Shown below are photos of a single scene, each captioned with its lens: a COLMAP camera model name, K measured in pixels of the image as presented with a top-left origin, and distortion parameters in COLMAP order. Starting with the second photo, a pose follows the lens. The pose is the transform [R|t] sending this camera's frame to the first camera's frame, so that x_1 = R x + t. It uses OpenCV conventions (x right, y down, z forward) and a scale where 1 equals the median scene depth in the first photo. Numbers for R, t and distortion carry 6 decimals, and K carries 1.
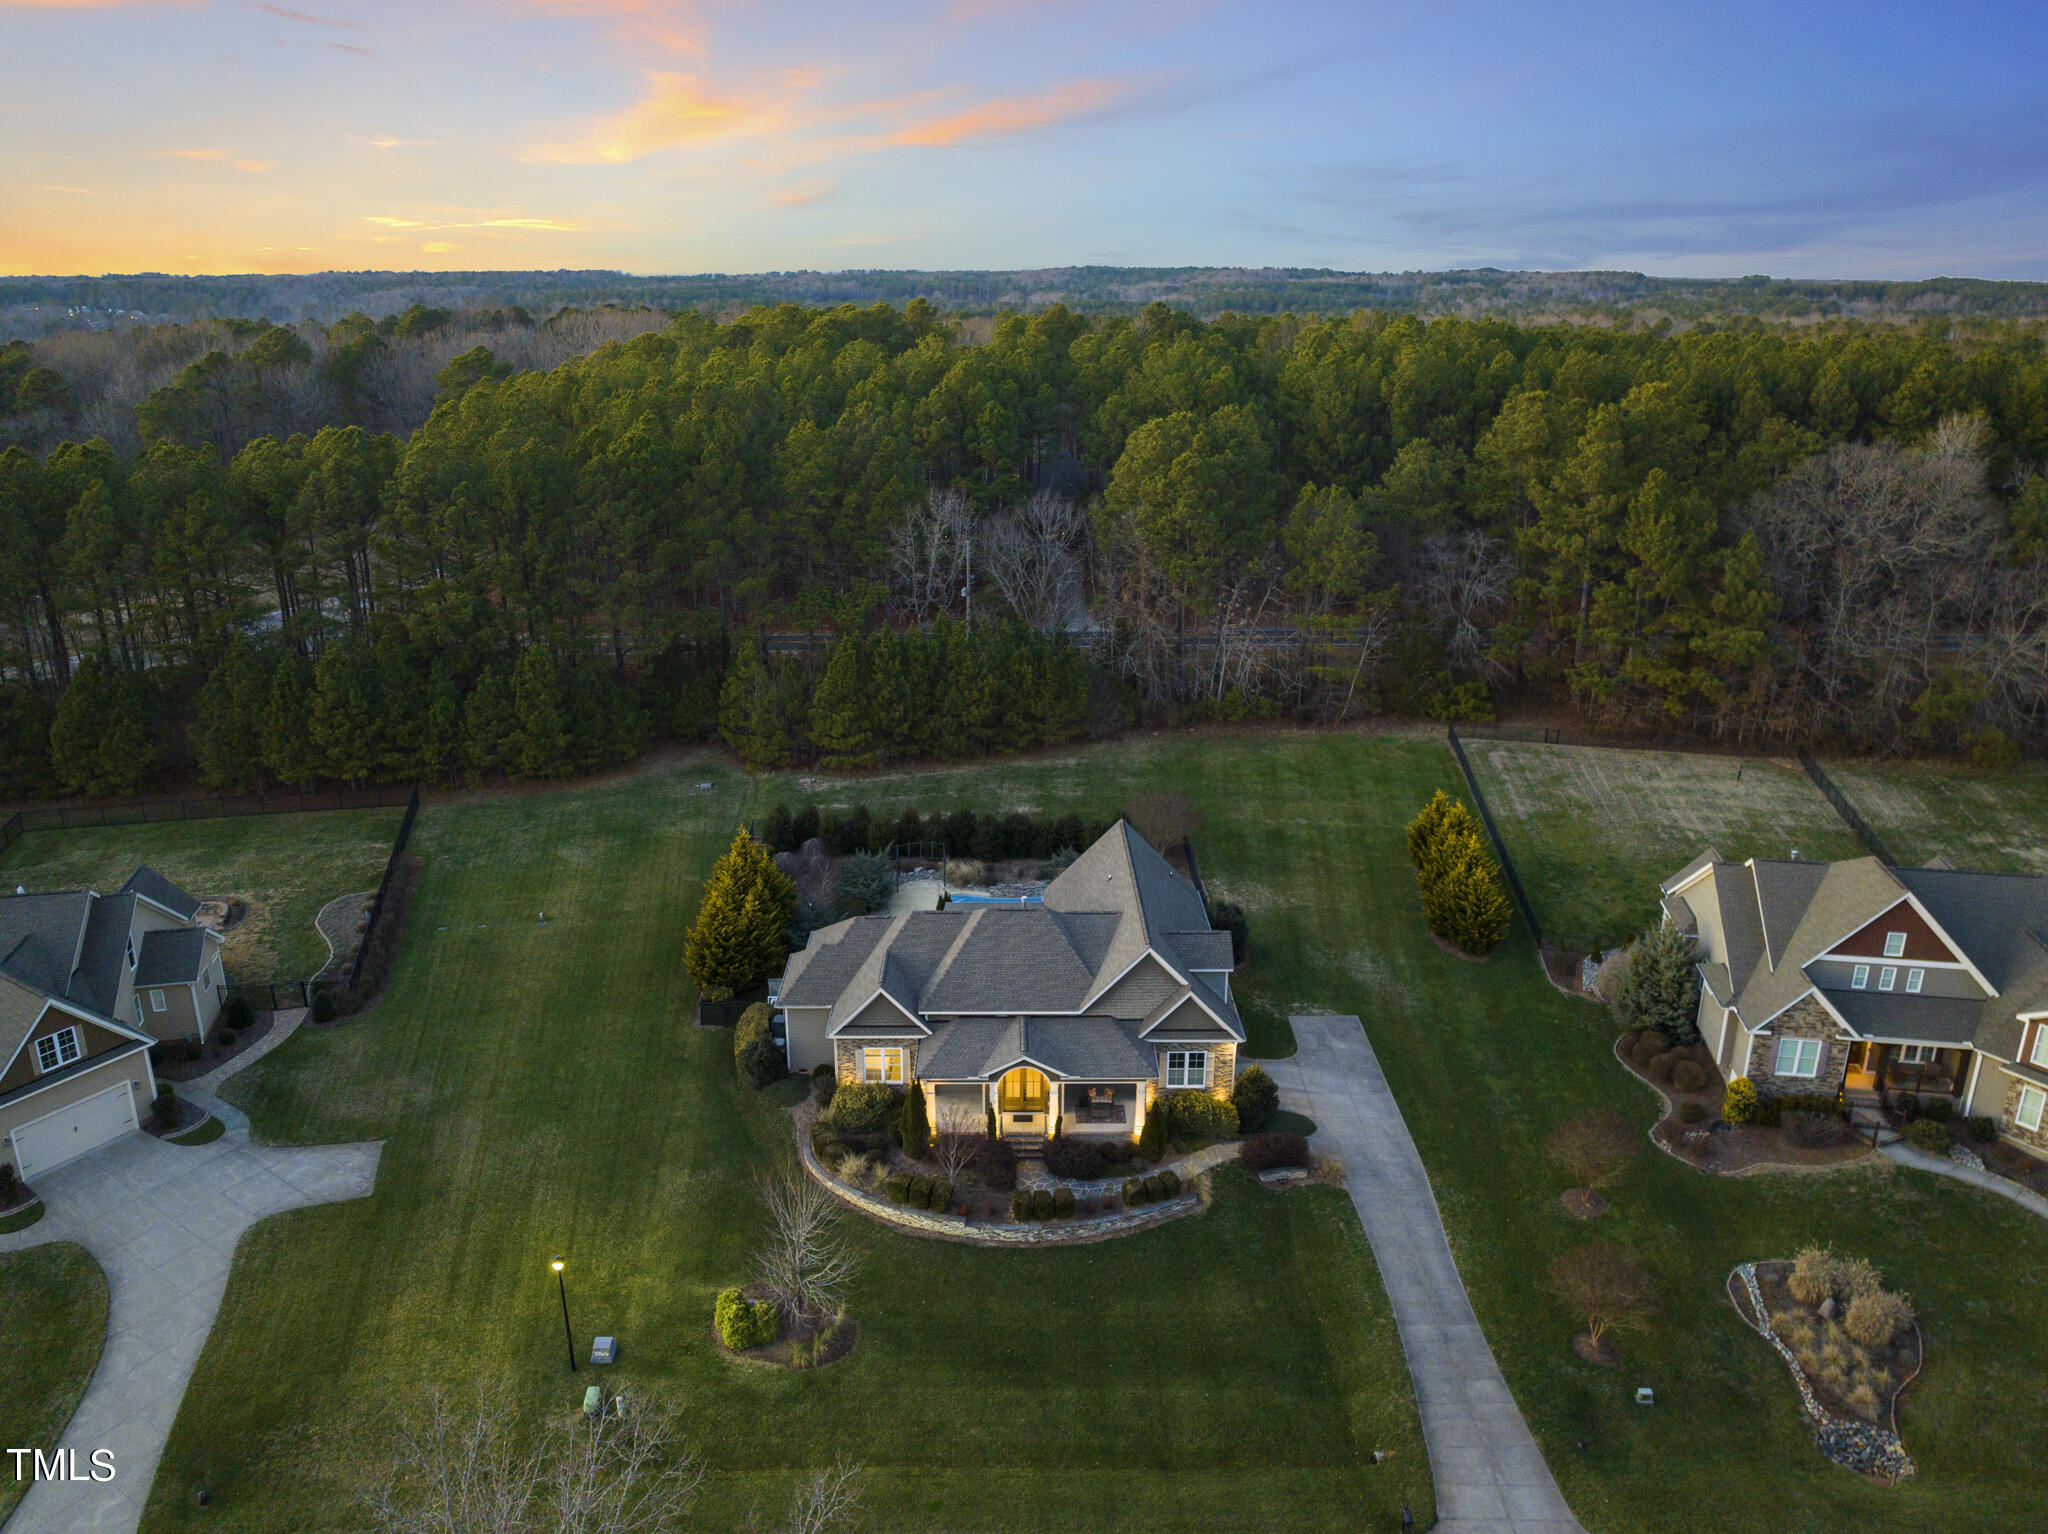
lens RADIAL K [[1485.0, 0, 1044.7], [0, 1485.0, 781.3], [0, 0, 1]] dist [-0.039590, -0.001296]
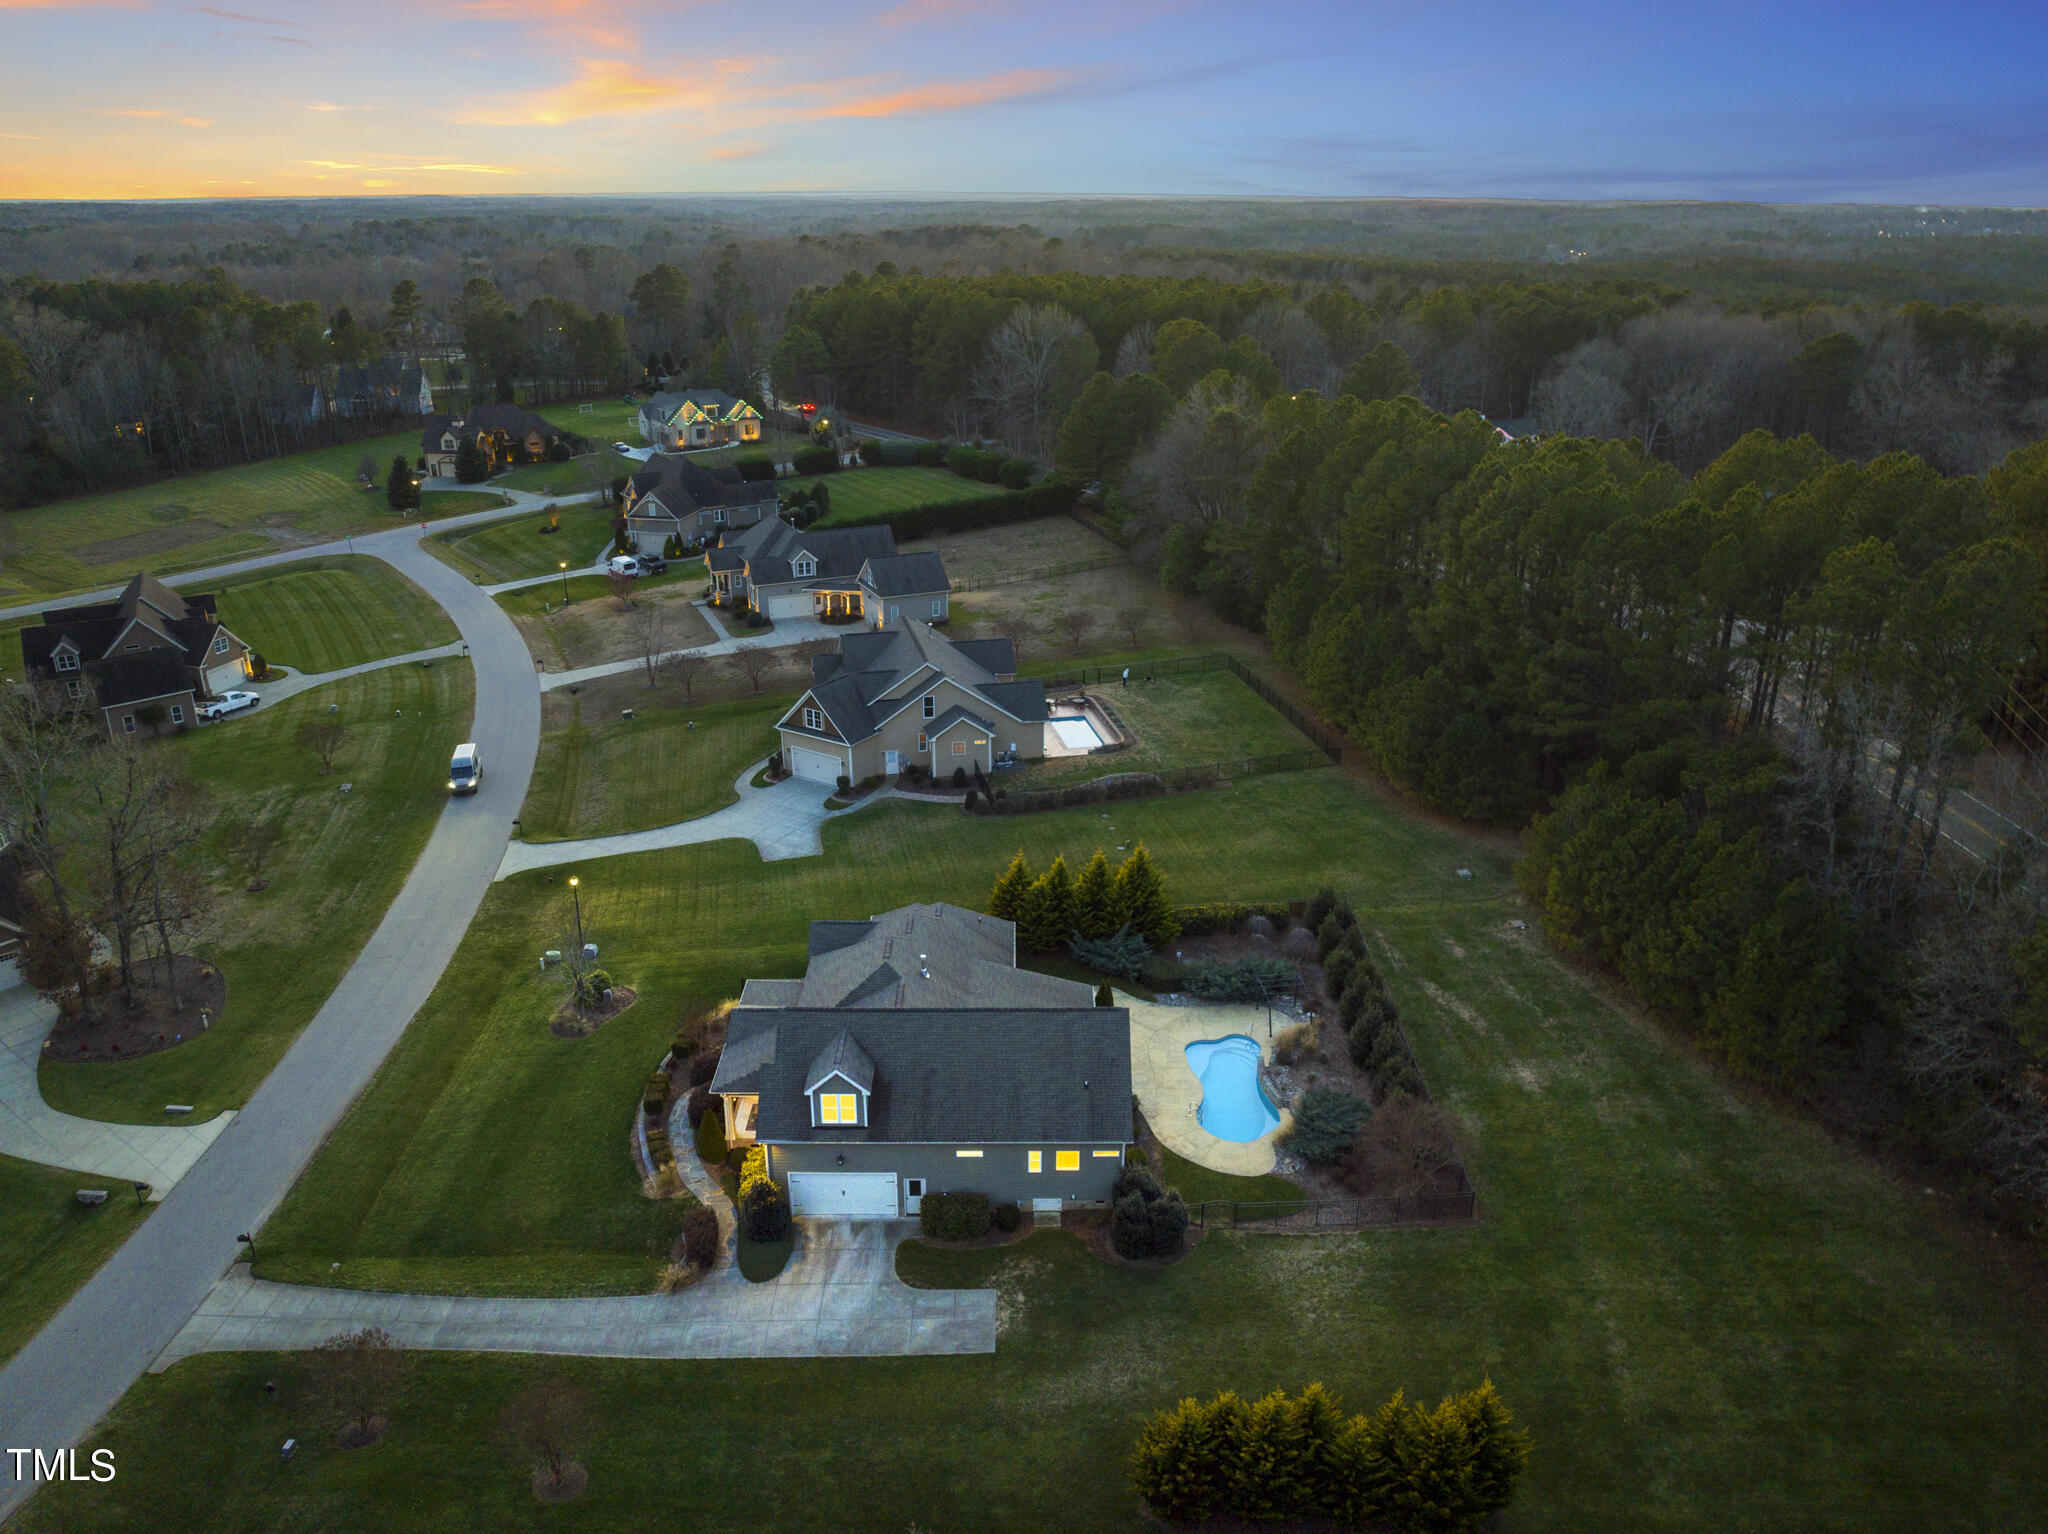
lens RADIAL K [[1485.0, 0, 1008.8], [0, 1485.0, 762.3], [0, 0, 1]] dist [-0.039590, -0.001296]
pose [[-0.032846, 0.358561, -0.932928, 1.022805], [-0.327151, 0.878153, 0.349027, -0.477511], [0.944401, 0.316673, 0.088459, 1.053735]]
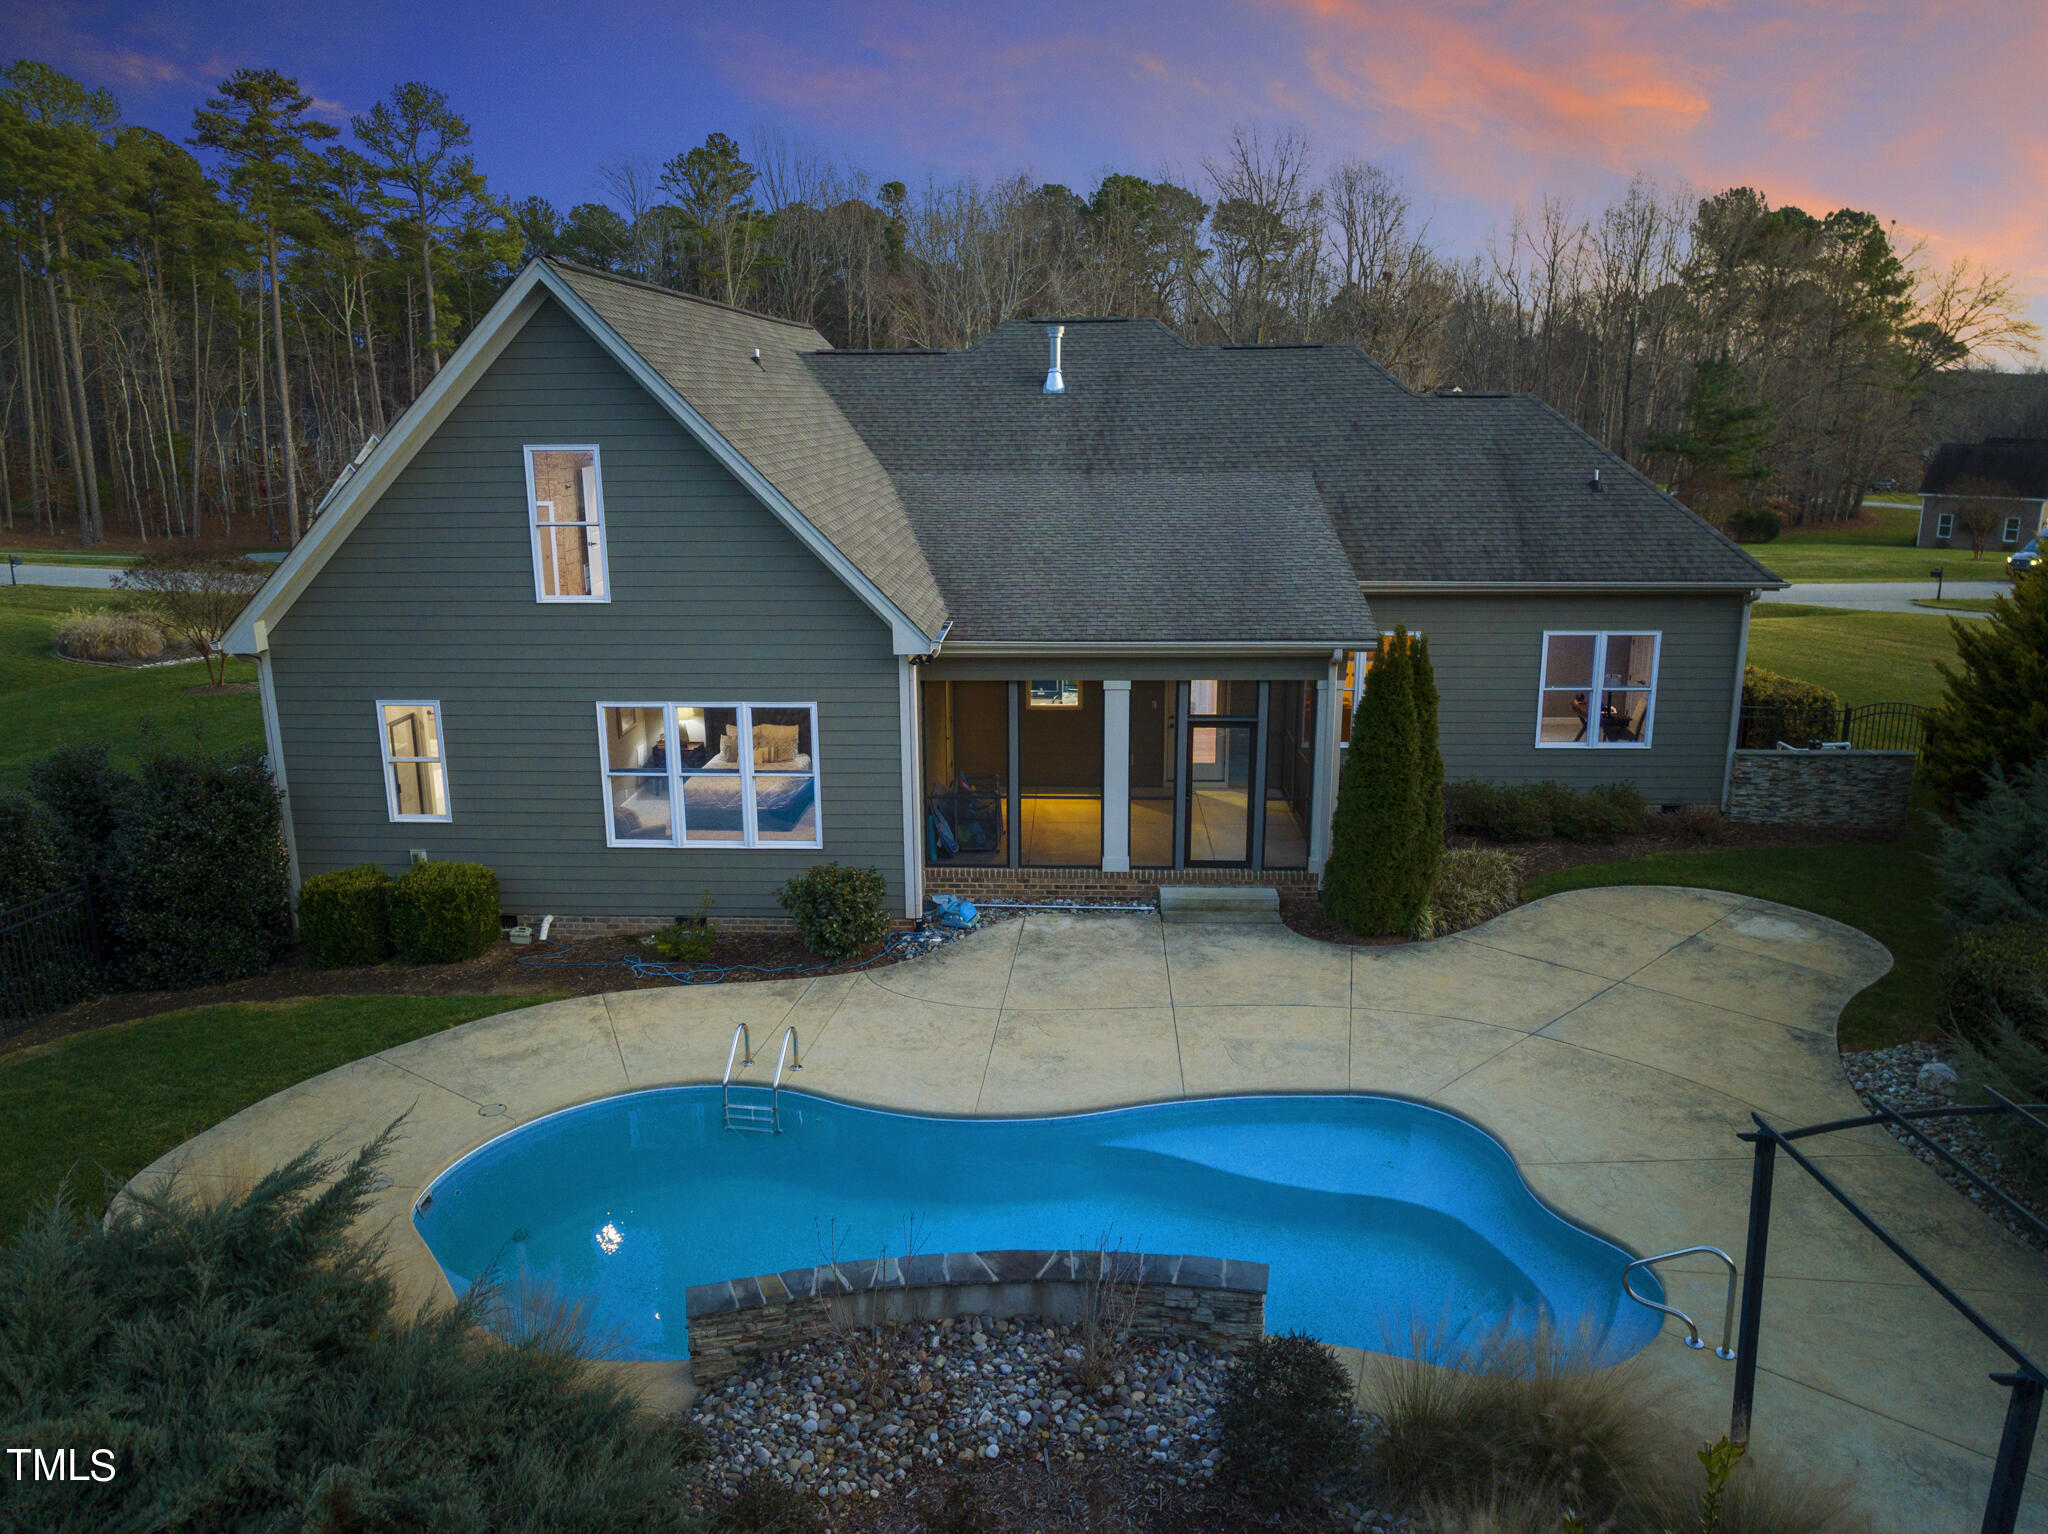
lens RADIAL K [[1485.0, 0, 1017.3], [0, 1485.0, 769.3], [0, 0, 1]] dist [-0.039590, -0.001296]
pose [[-0.997096, -0.011955, 0.075205, -0.038673], [0.028658, 0.856082, 0.516046, -0.023896], [-0.070551, 0.516702, -0.853253, 1.554260]]
